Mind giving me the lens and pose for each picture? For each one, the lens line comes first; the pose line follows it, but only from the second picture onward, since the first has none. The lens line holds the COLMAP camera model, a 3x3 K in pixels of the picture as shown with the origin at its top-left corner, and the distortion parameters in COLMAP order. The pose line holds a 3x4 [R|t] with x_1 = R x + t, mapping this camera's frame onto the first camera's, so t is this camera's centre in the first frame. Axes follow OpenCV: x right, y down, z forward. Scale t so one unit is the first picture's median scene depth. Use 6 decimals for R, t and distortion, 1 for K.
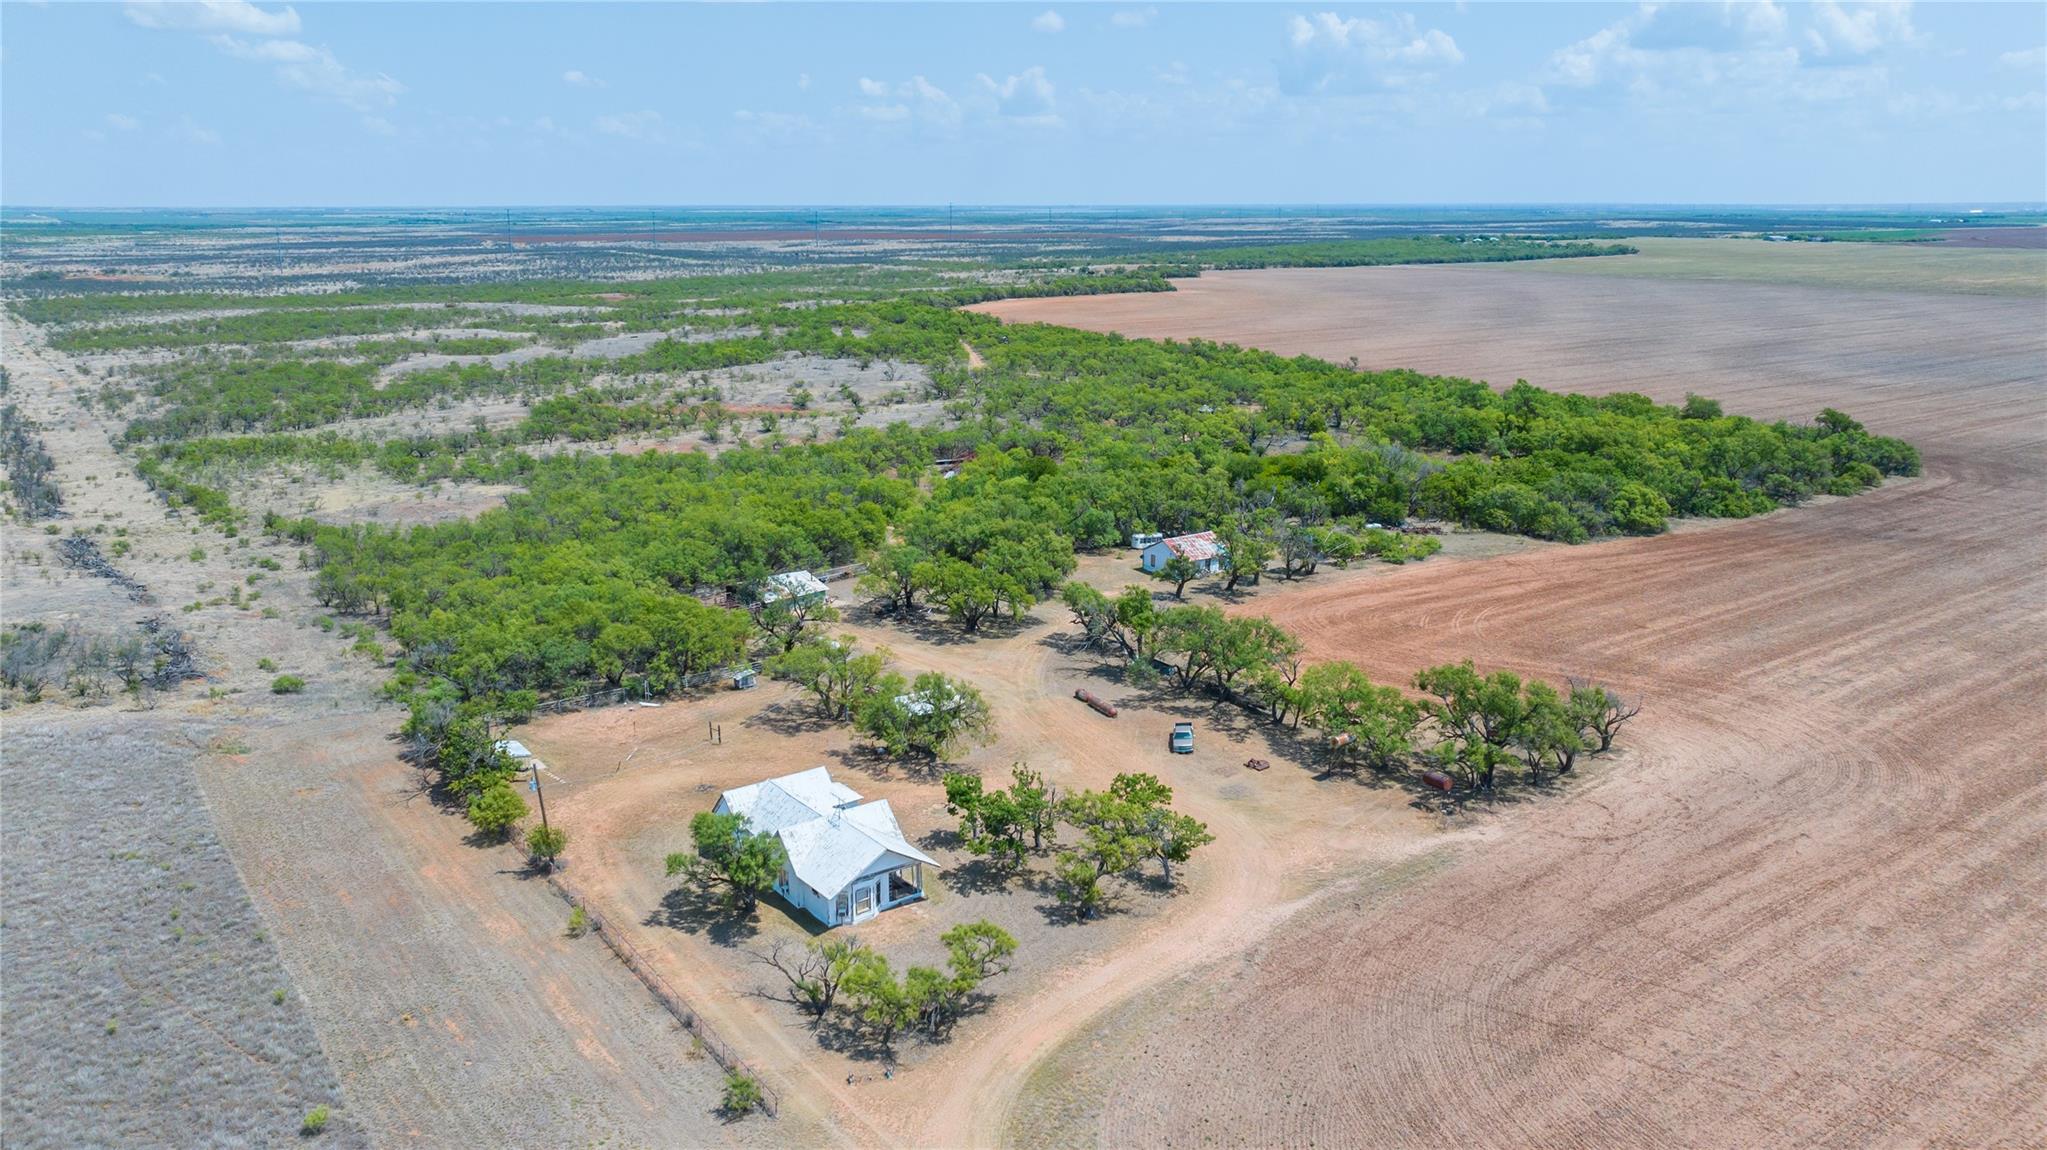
lens RADIAL K [[1466.3, 0, 1022.9], [0, 1466.3, 576.8], [0, 0, 1]] dist [-0.032260, 0.032723]
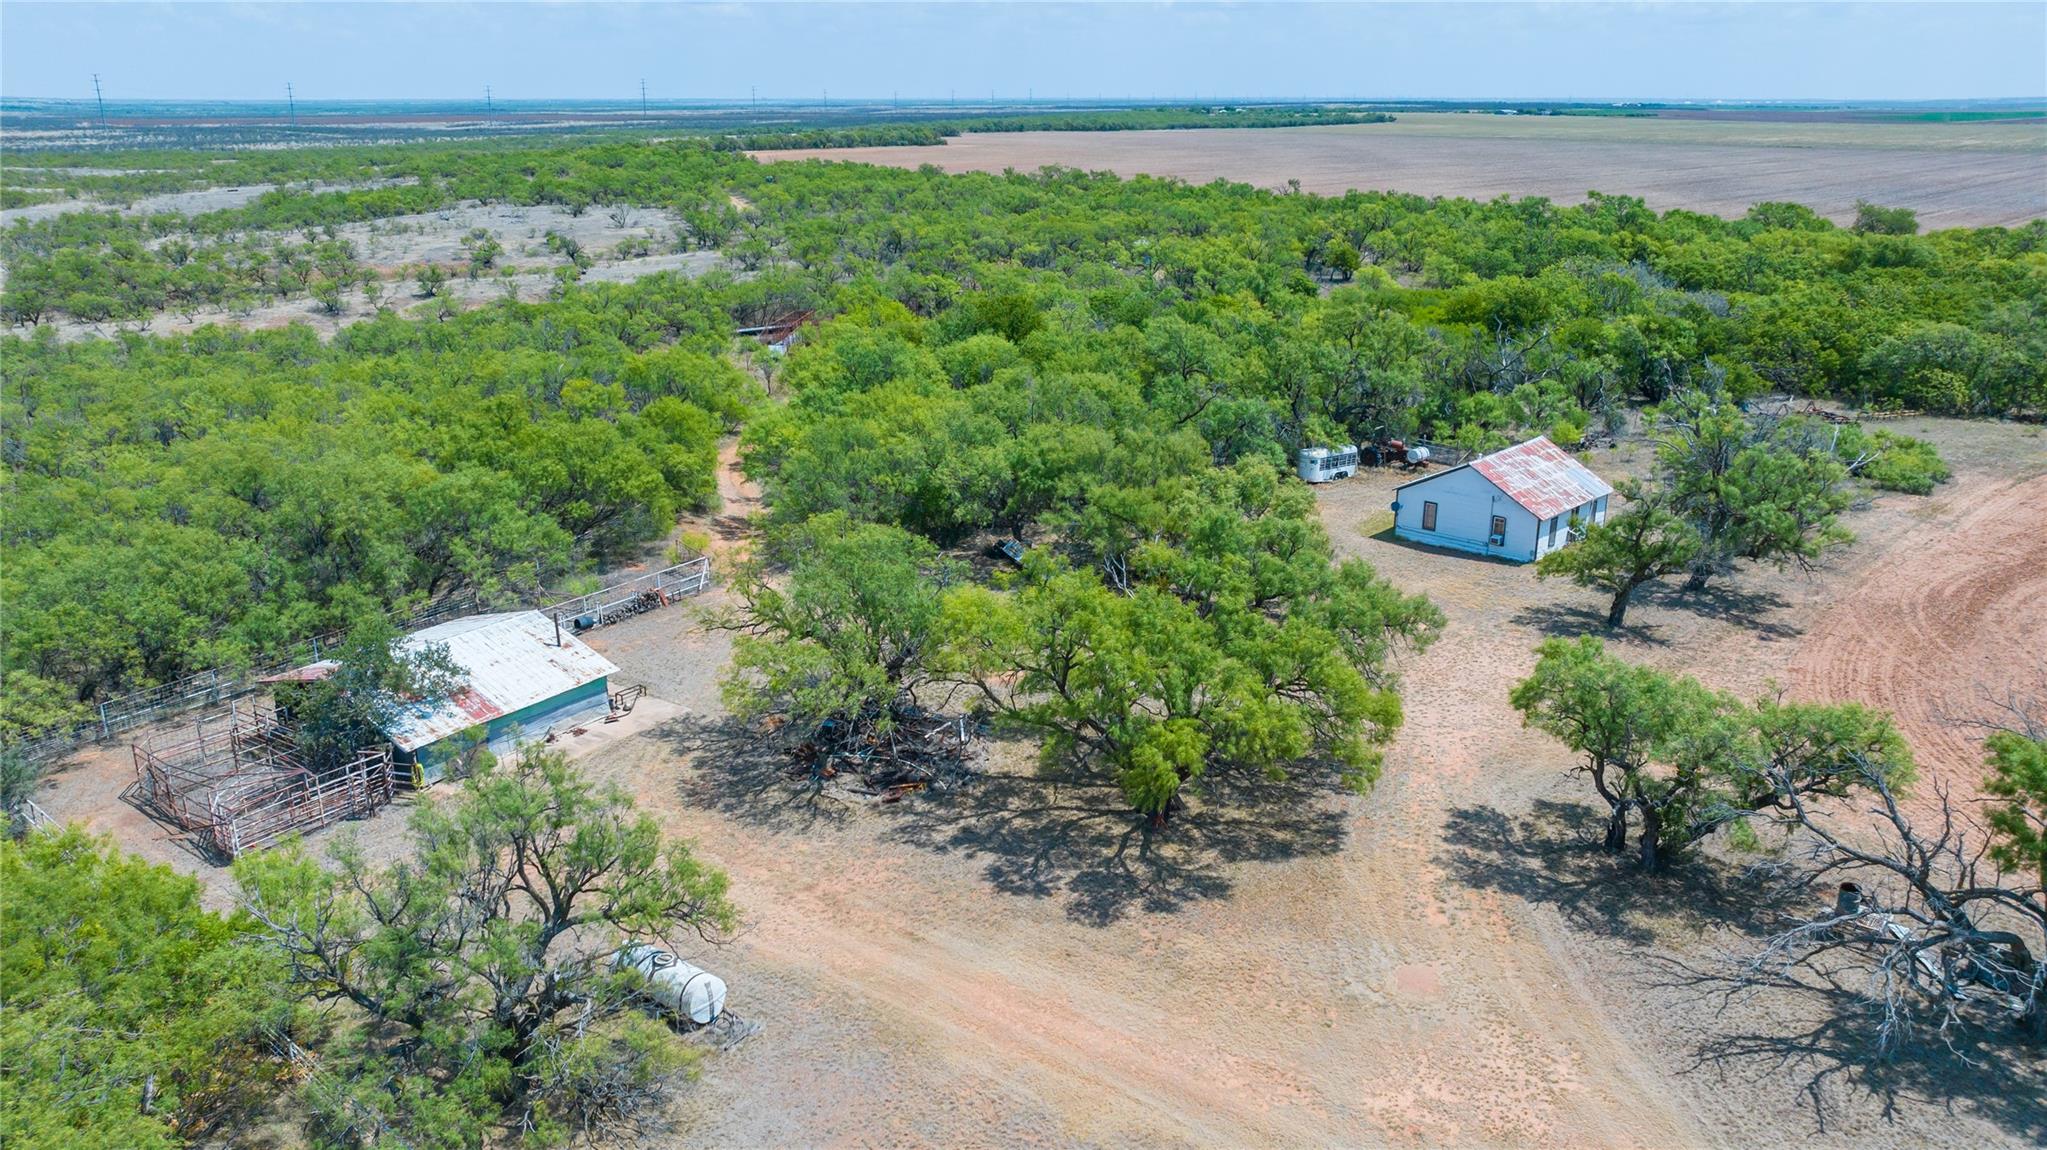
lens RADIAL K [[1466.3, 0, 1024.7], [0, 1466.3, 569.9], [0, 0, 1]] dist [-0.032260, 0.032723]
pose [[0.979795, -0.058012, 0.191407, -0.056443], [0.046025, 0.996725, 0.066492, -0.016050], [-0.194638, -0.056339, 0.979256, 0.361371]]
